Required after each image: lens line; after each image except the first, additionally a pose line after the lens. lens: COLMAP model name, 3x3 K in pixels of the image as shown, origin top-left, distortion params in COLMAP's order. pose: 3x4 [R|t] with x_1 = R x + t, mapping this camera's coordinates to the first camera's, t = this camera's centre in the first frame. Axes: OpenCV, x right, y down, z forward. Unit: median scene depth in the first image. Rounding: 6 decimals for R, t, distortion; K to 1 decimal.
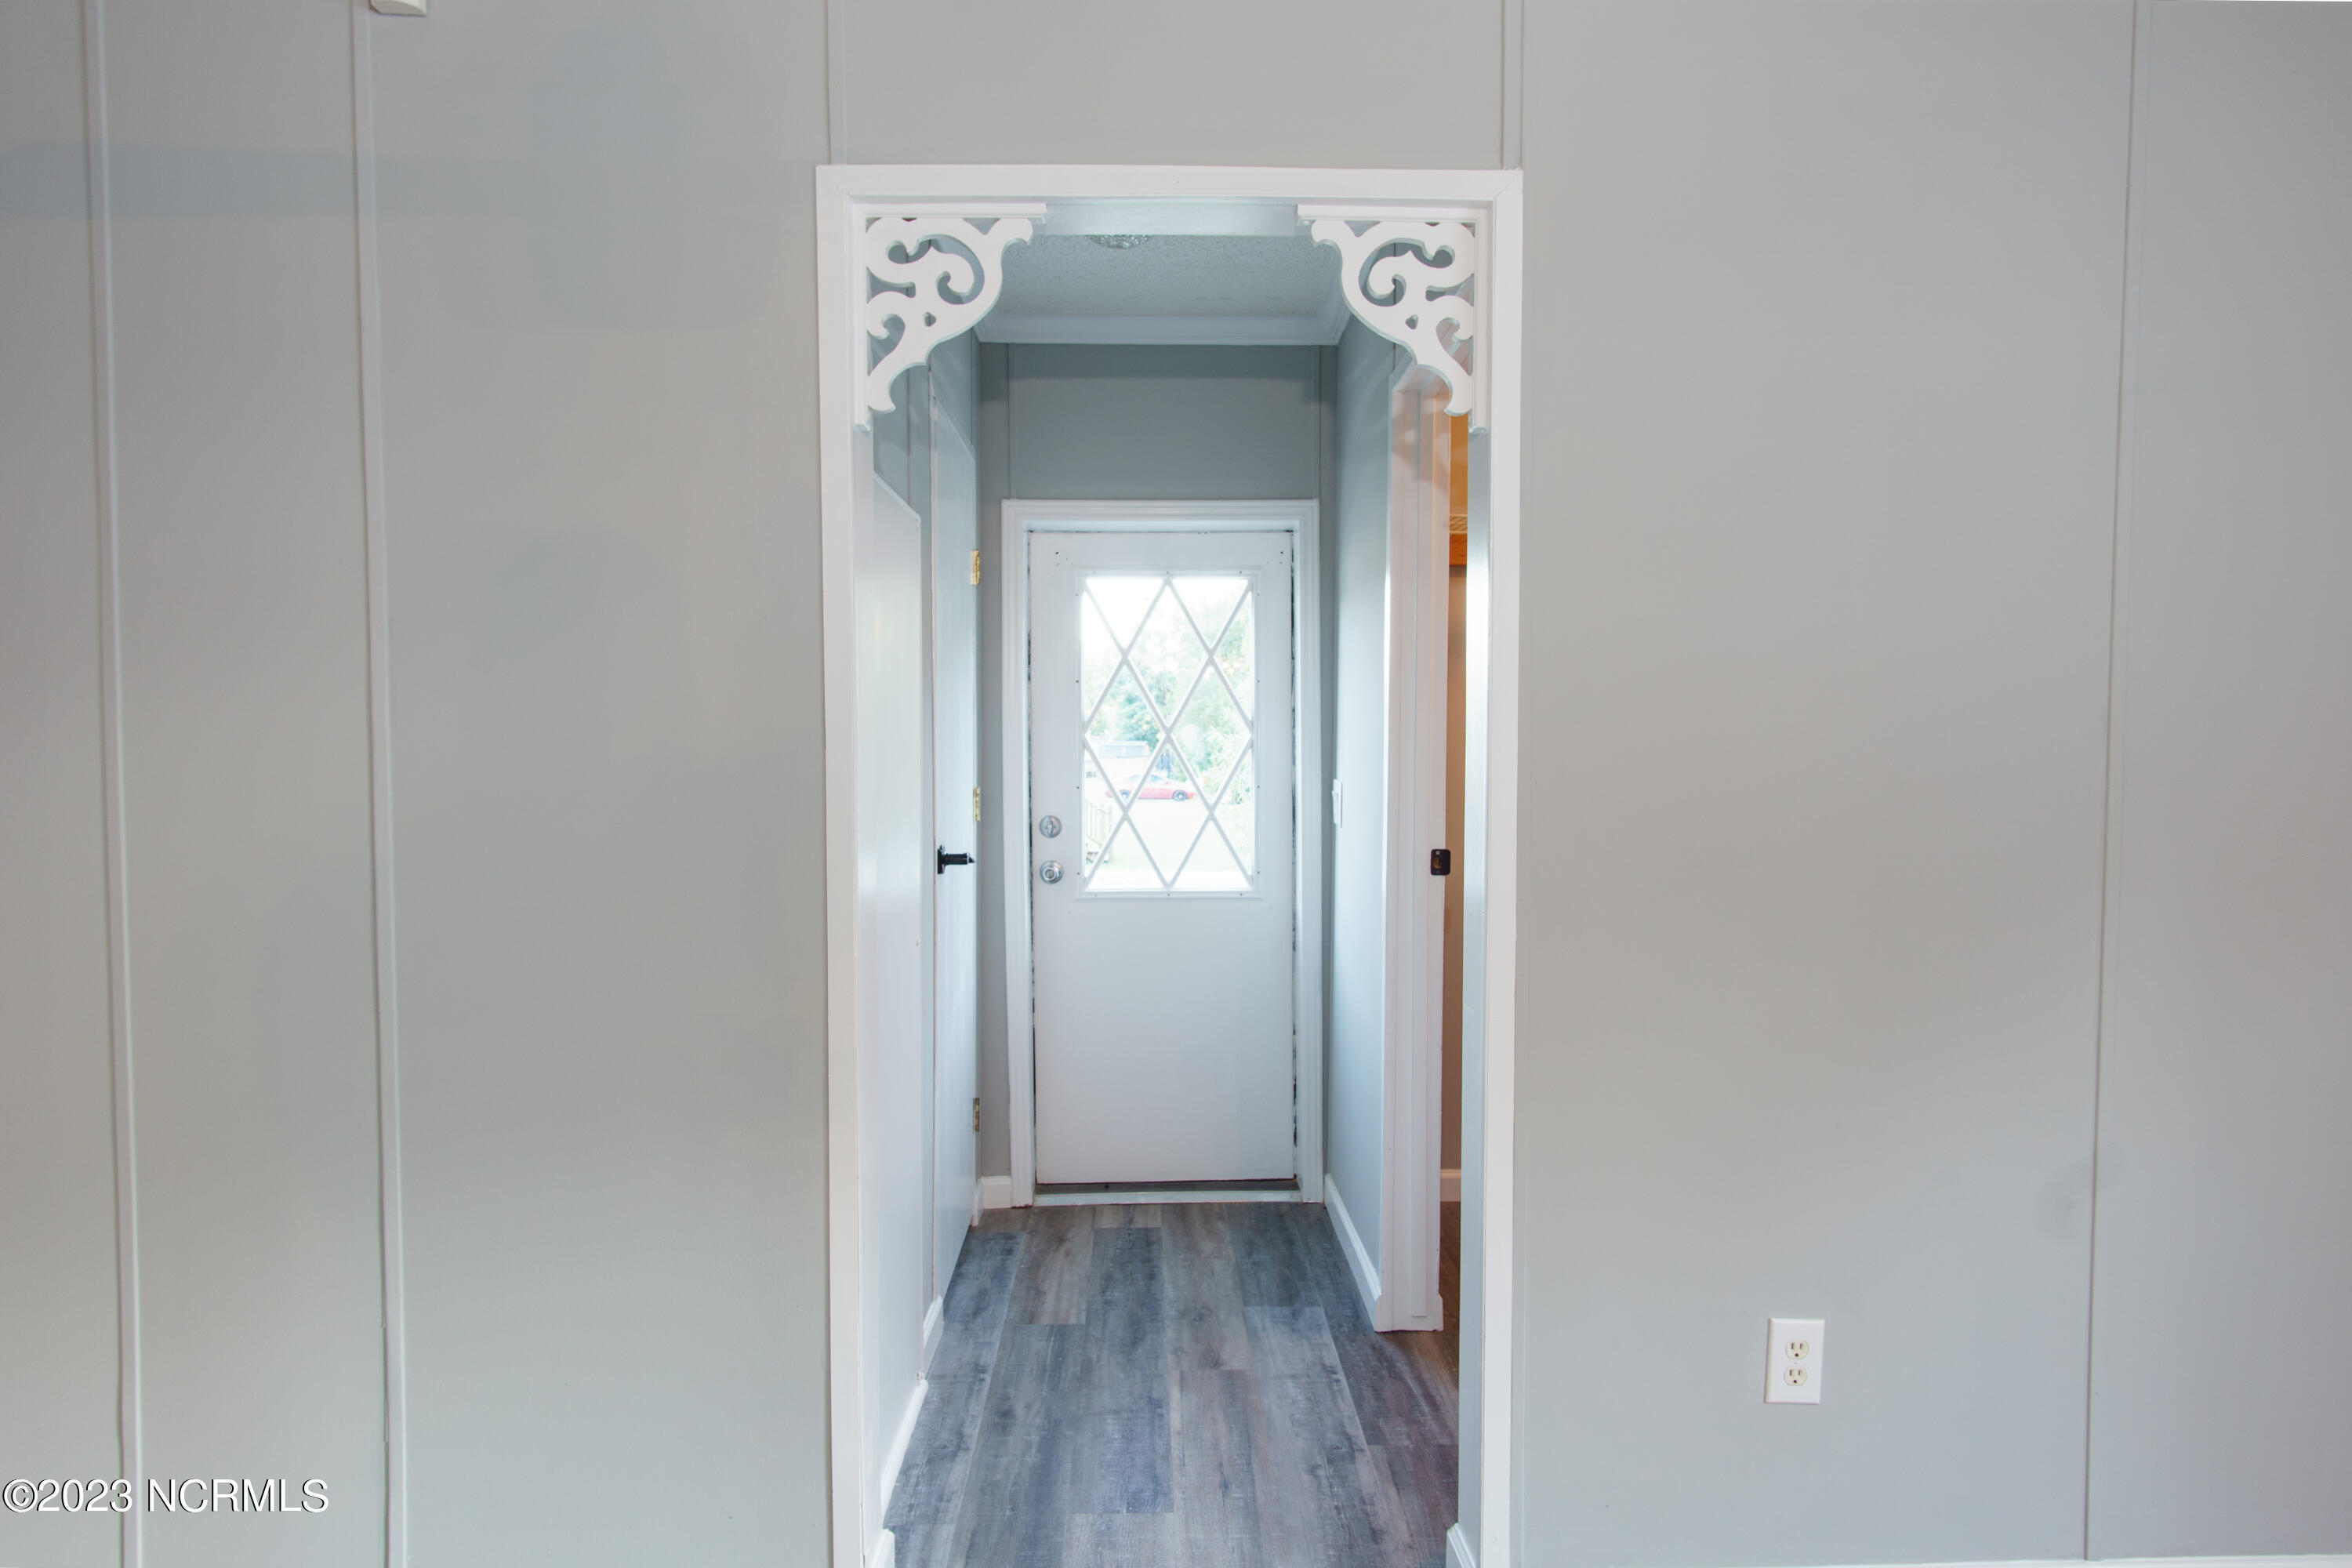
lens RADIAL K [[1277.7, 0, 1156.6], [0, 1277.7, 811.5], [0, 0, 1]] dist [0.010919, 0.001766]
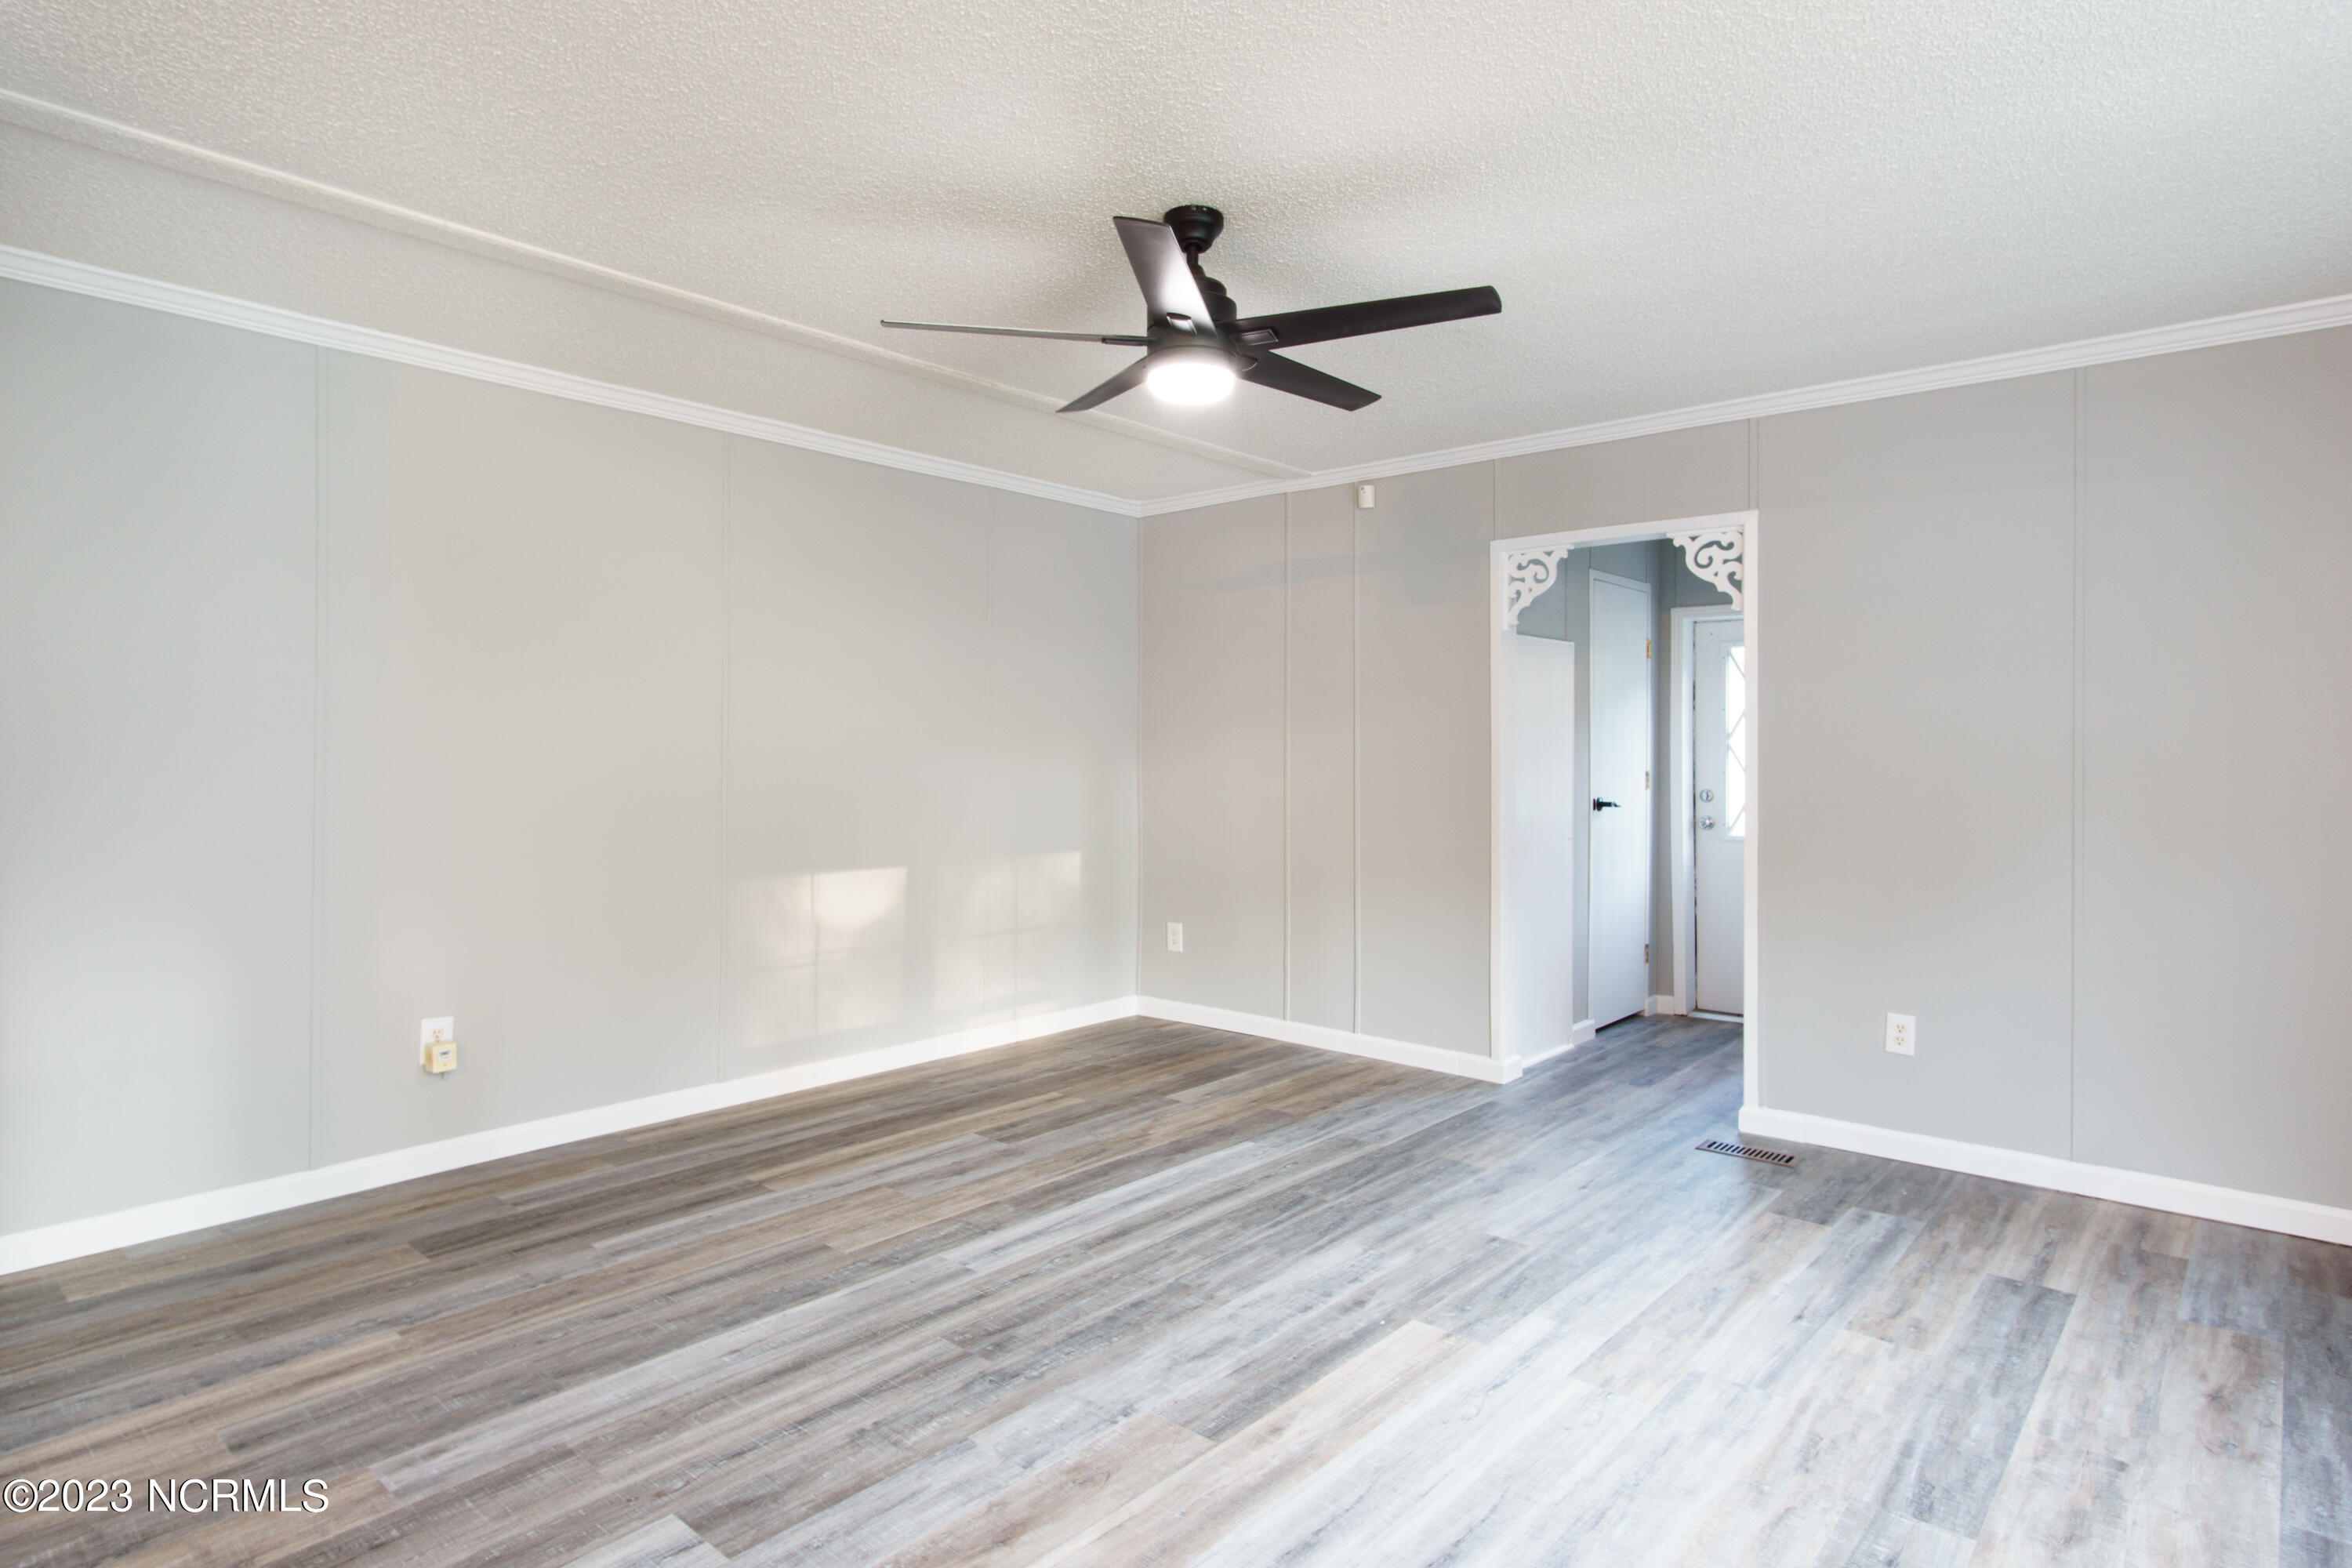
lens RADIAL K [[1299.0, 0, 1173.1], [0, 1299.0, 741.1], [0, 0, 1]] dist [0.002286, 0.000913]
pose [[0.743833, -0.005236, -0.668345, 1.076216], [-0.031579, 0.998577, -0.042969, 0.071651], [0.667619, 0.053067, 0.742609, -1.493234]]
